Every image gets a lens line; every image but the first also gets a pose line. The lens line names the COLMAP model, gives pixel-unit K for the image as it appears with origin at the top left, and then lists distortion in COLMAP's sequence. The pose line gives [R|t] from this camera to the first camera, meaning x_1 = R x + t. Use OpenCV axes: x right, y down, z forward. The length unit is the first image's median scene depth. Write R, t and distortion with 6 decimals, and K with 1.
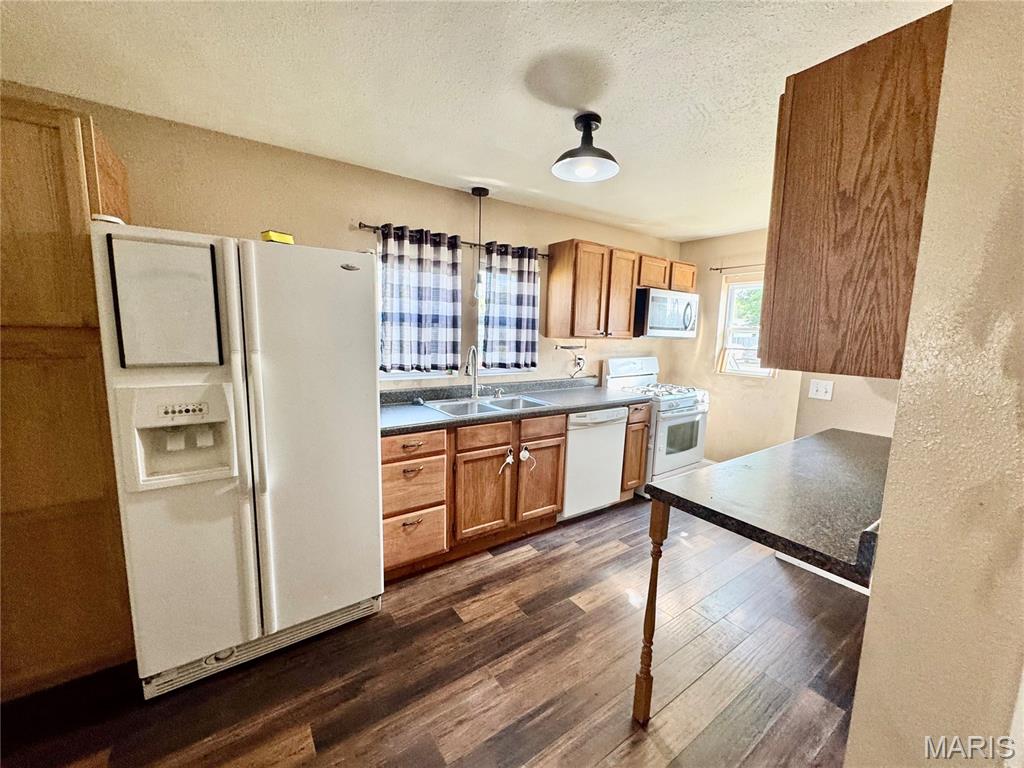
lens RADIAL K [[409.1, 0, 517.4], [0, 409.1, 384.3], [0, 0, 1]] dist [-0.003247, 0.000371]
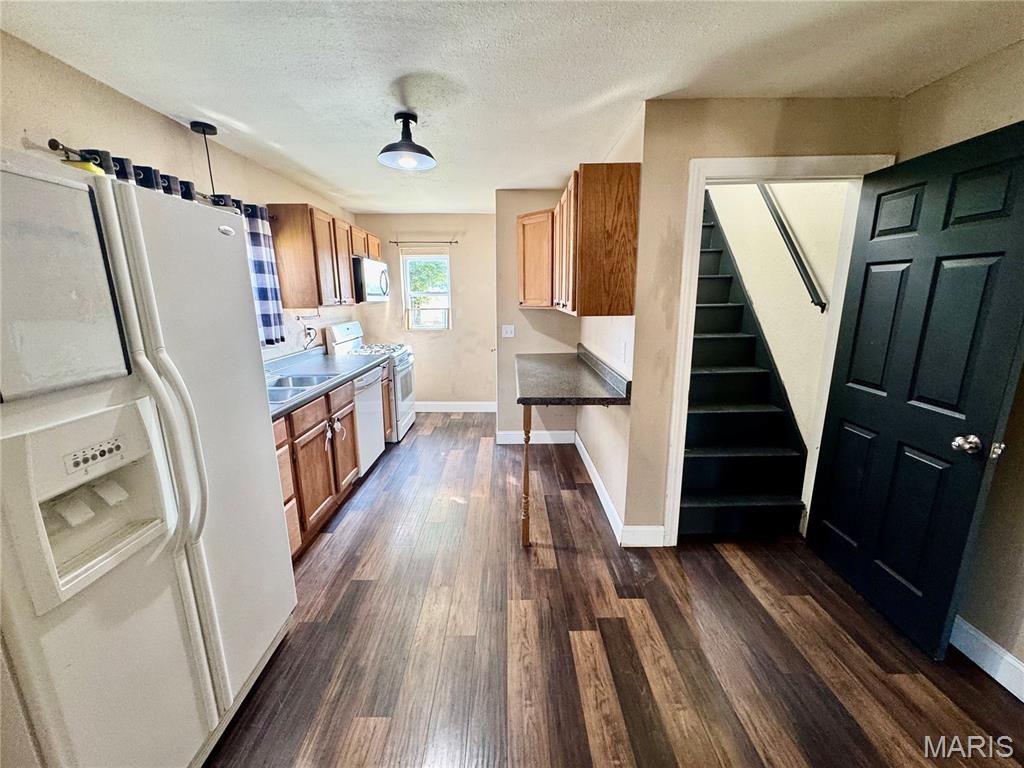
lens RADIAL K [[409.1, 0, 510.4], [0, 409.1, 383.9], [0, 0, 1]] dist [-0.003247, 0.000371]
pose [[0.568427, -0.203814, 0.797089, -0.486054], [0.131173, 0.978888, 0.156757, -0.029724], [-0.812210, 0.015451, 0.583161, 0.059280]]
